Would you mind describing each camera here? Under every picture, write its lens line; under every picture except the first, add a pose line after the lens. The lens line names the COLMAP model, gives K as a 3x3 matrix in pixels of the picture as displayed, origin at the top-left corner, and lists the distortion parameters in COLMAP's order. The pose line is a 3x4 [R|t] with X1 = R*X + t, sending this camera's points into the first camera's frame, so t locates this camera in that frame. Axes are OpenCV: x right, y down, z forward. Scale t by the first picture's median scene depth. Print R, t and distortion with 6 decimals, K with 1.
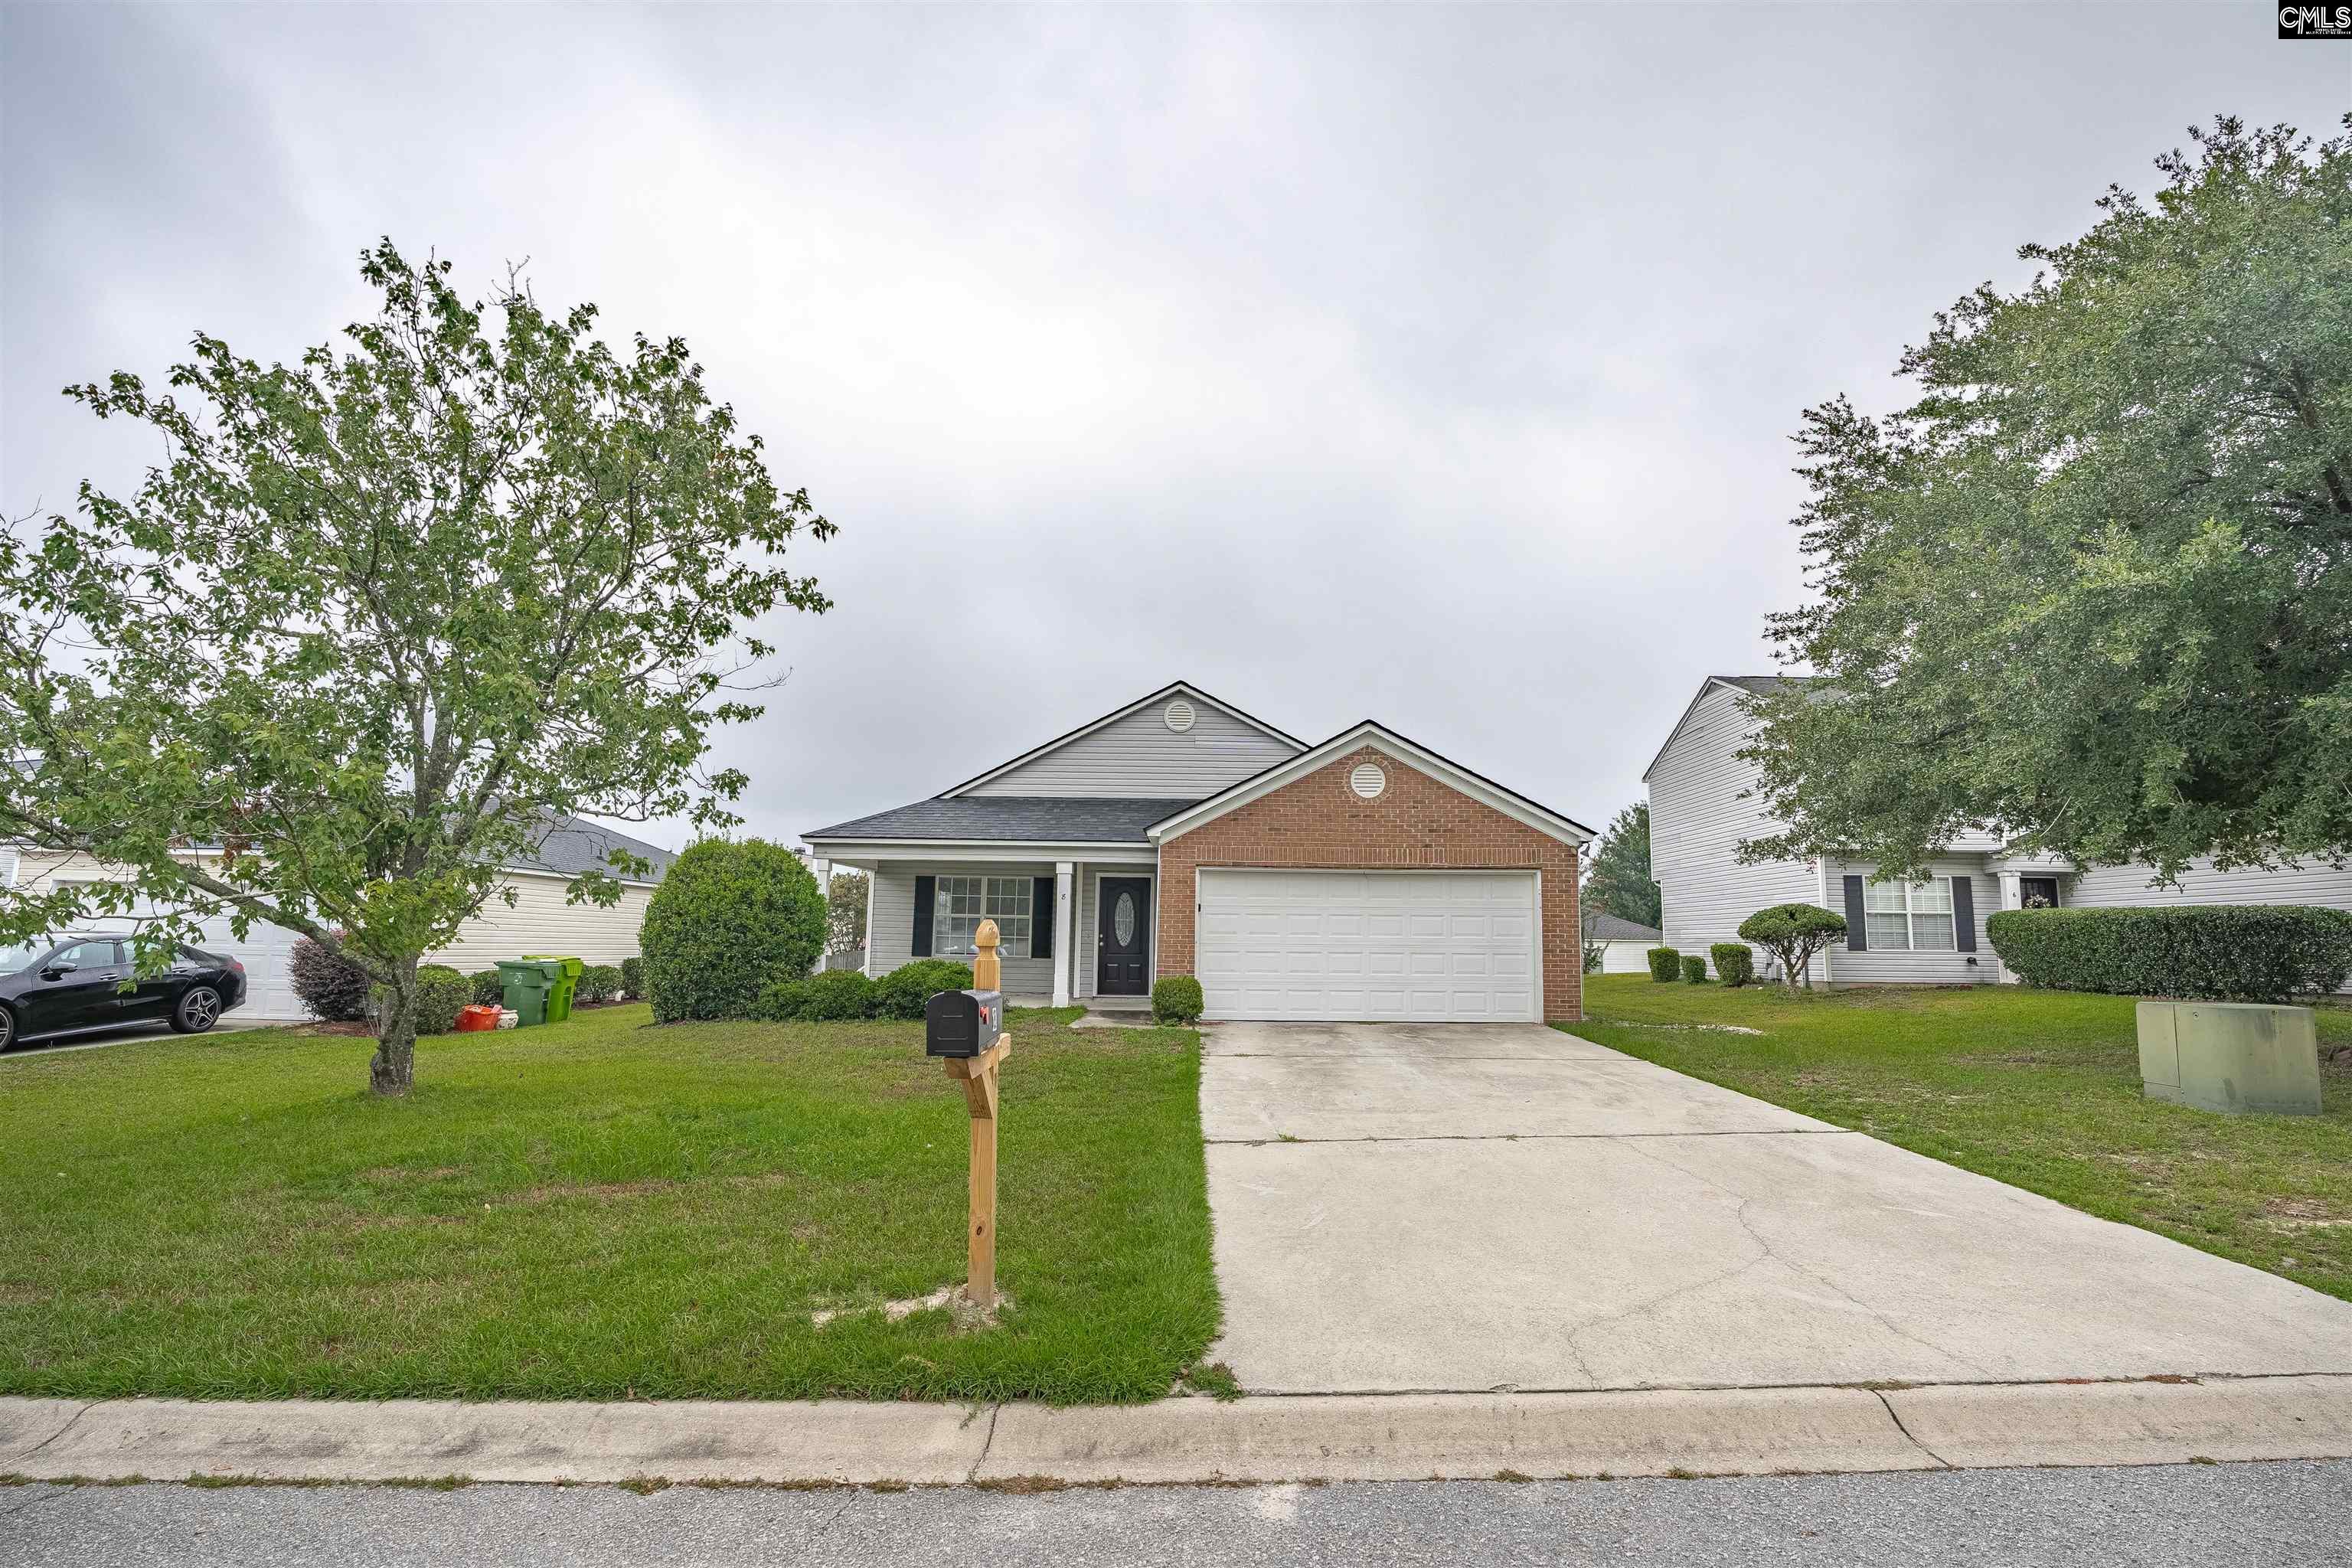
lens RADIAL K [[1120.5, 0, 1201.9], [0, 1120.5, 773.4], [0, 0, 1]] dist [-0.033582, 0.006360]
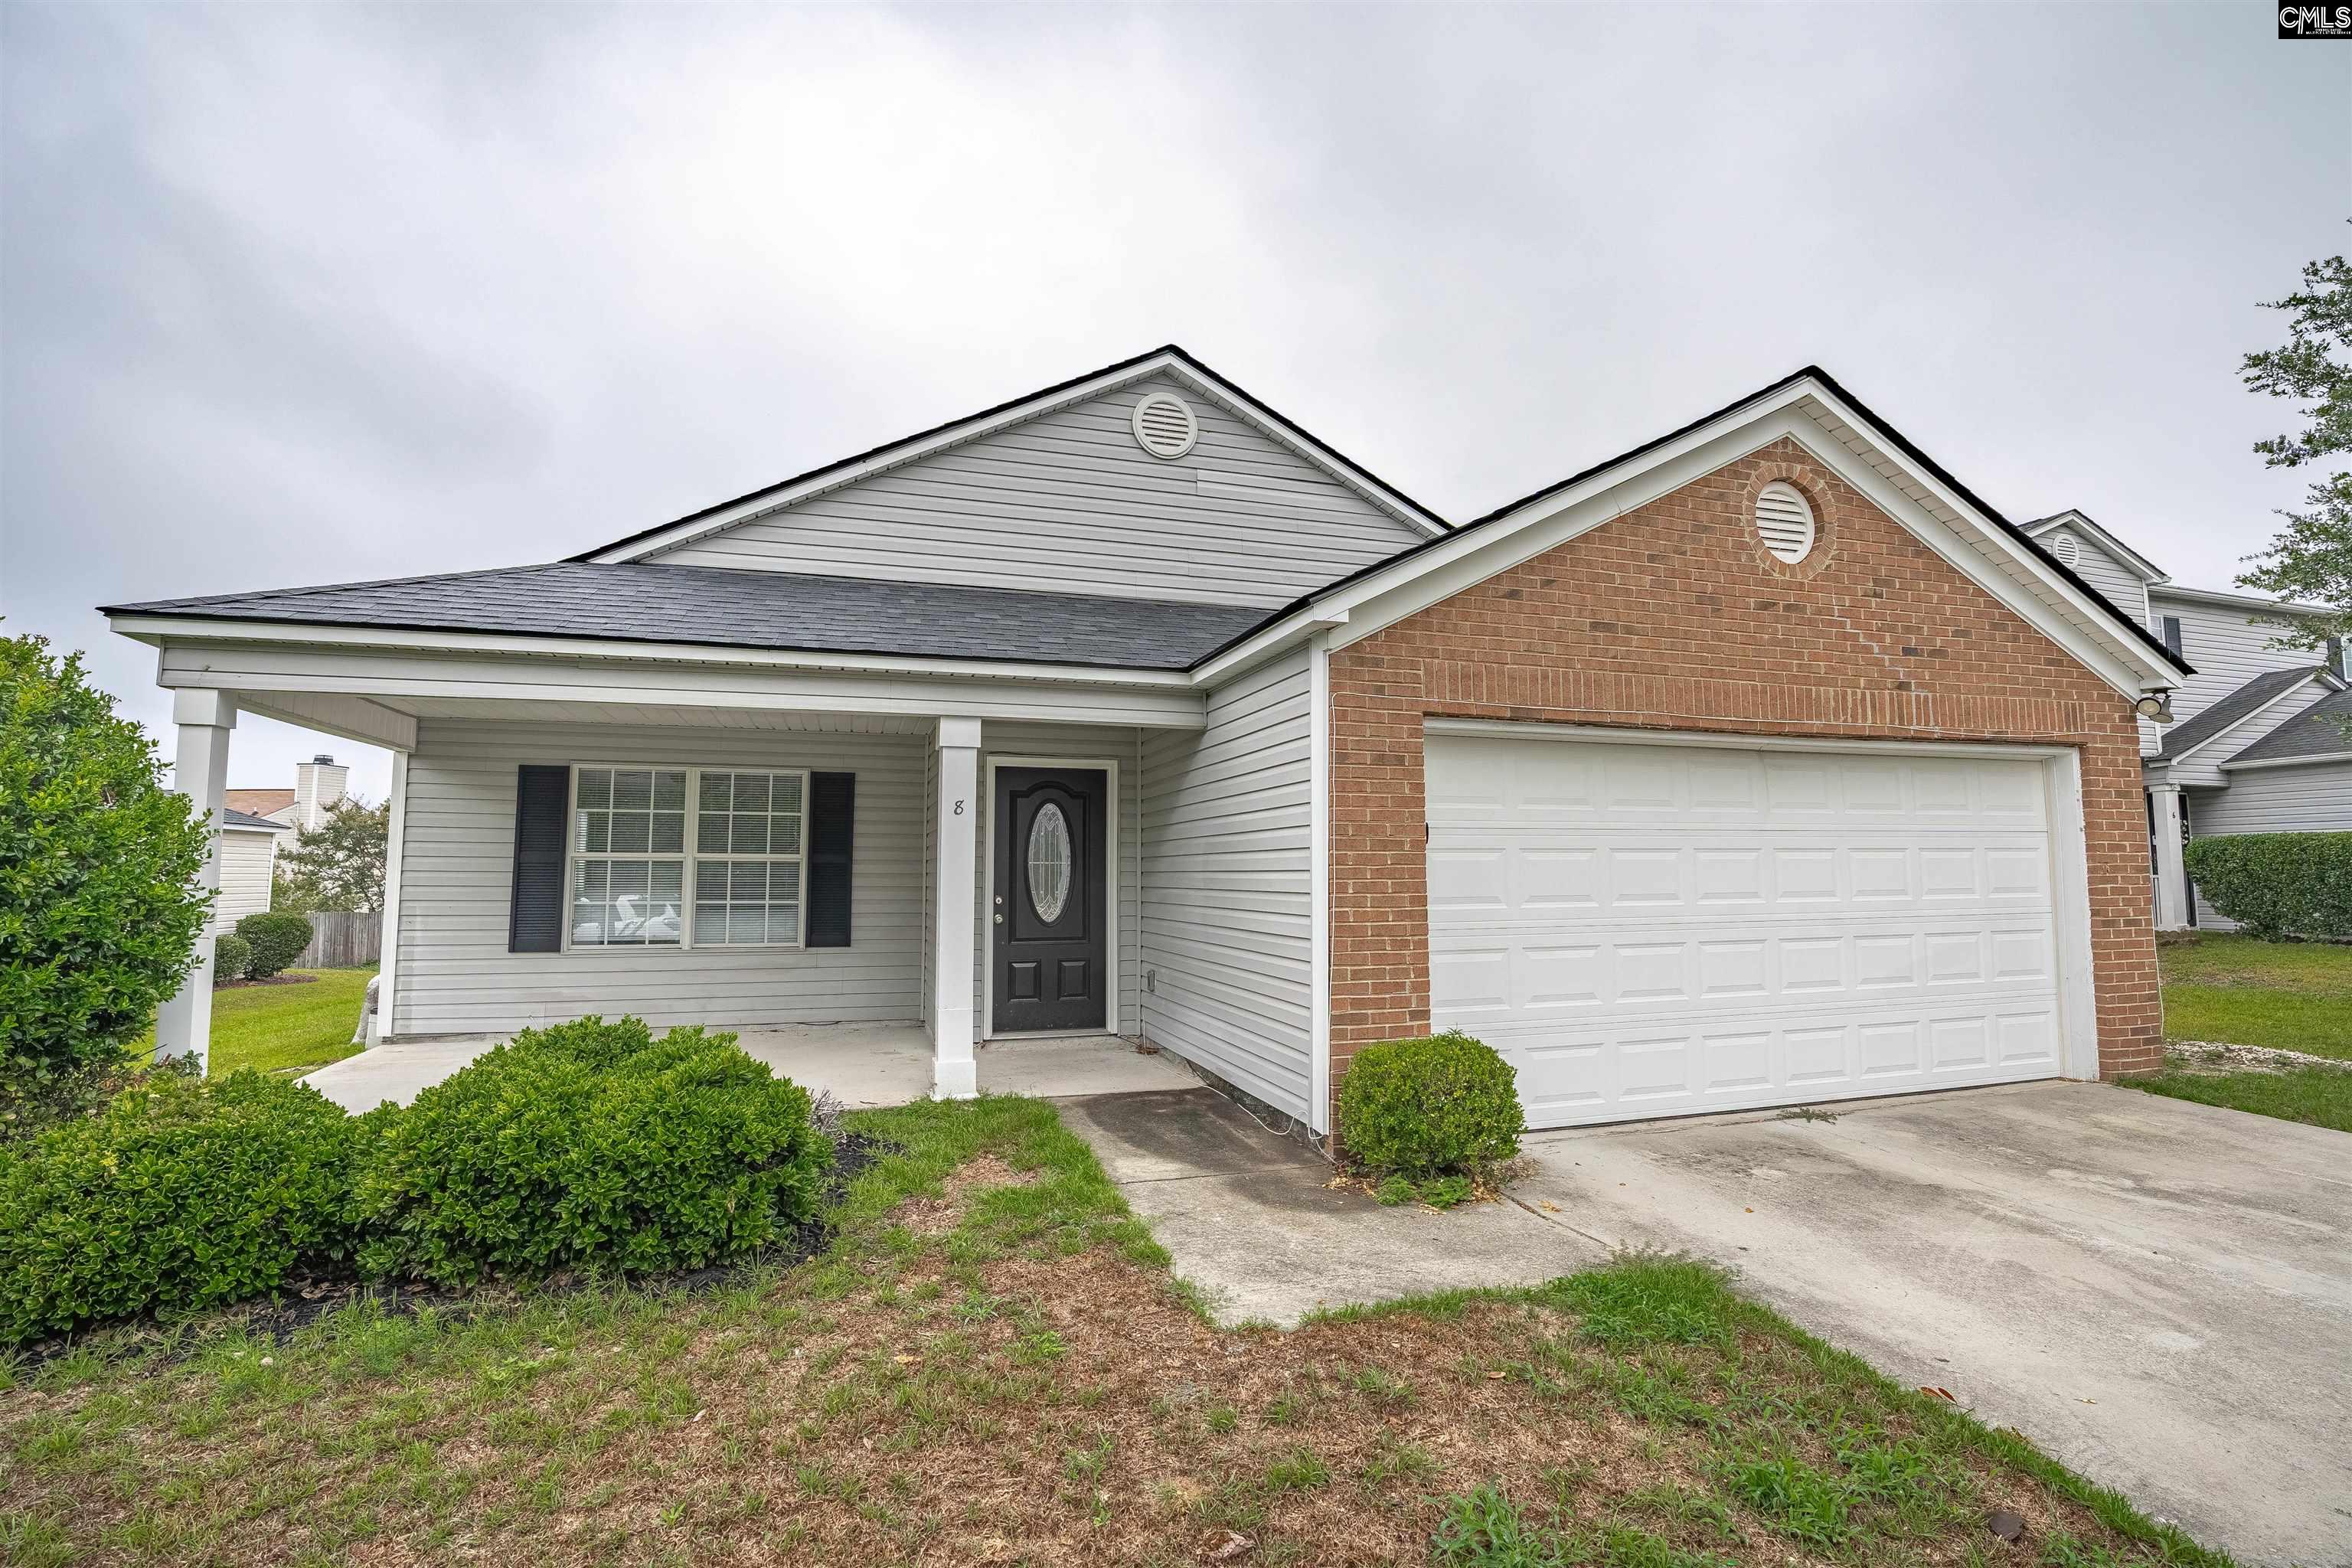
lens RADIAL K [[1100.1, 0, 1204.0], [0, 1100.1, 778.7], [0, 0, 1]] dist [-0.031784, 0.006355]
pose [[0.949690, 0.011063, 0.312998, -0.173687], [-0.031467, 0.997690, 0.060211, 0.080485], [-0.311608, -0.067031, 0.947843, 0.663903]]
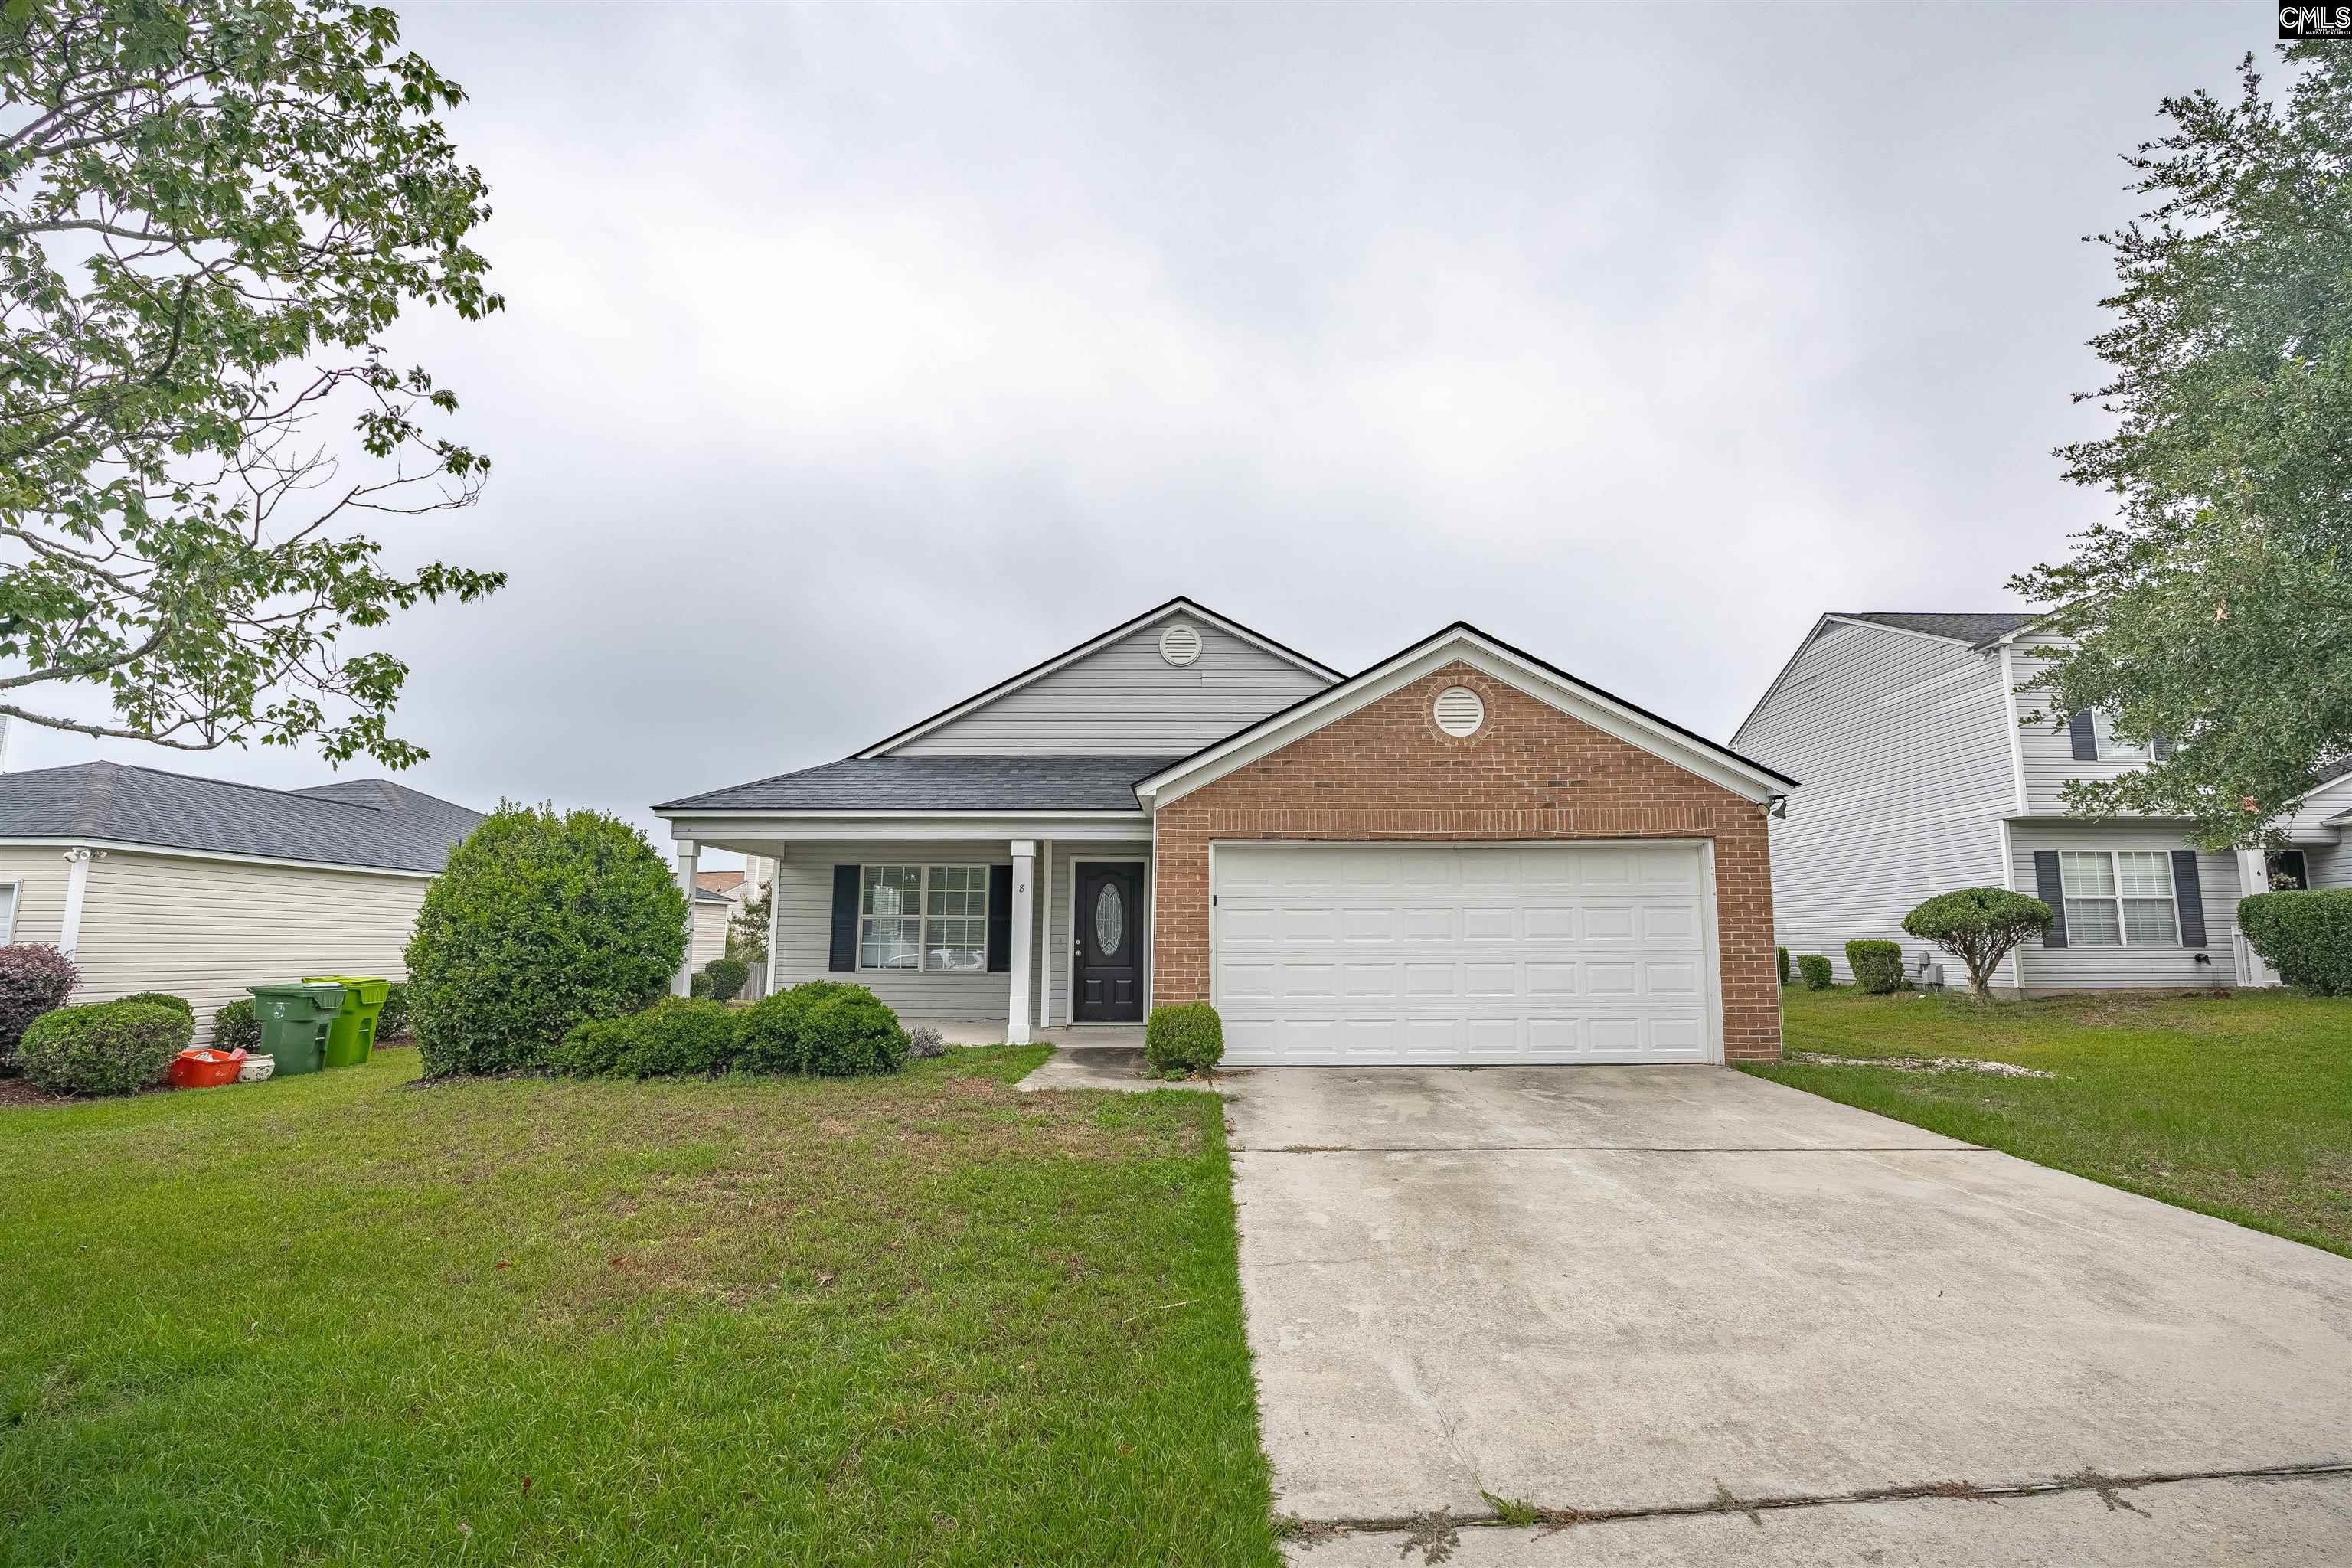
lens RADIAL K [[1120.5, 0, 1201.9], [0, 1120.5, 773.4], [0, 0, 1]] dist [-0.033582, 0.006360]
pose [[0.999923, -0.012055, 0.003095, -0.010867], [0.012053, 0.999927, 0.000952, 0.040322], [-0.003106, -0.000914, 0.999995, 0.308109]]
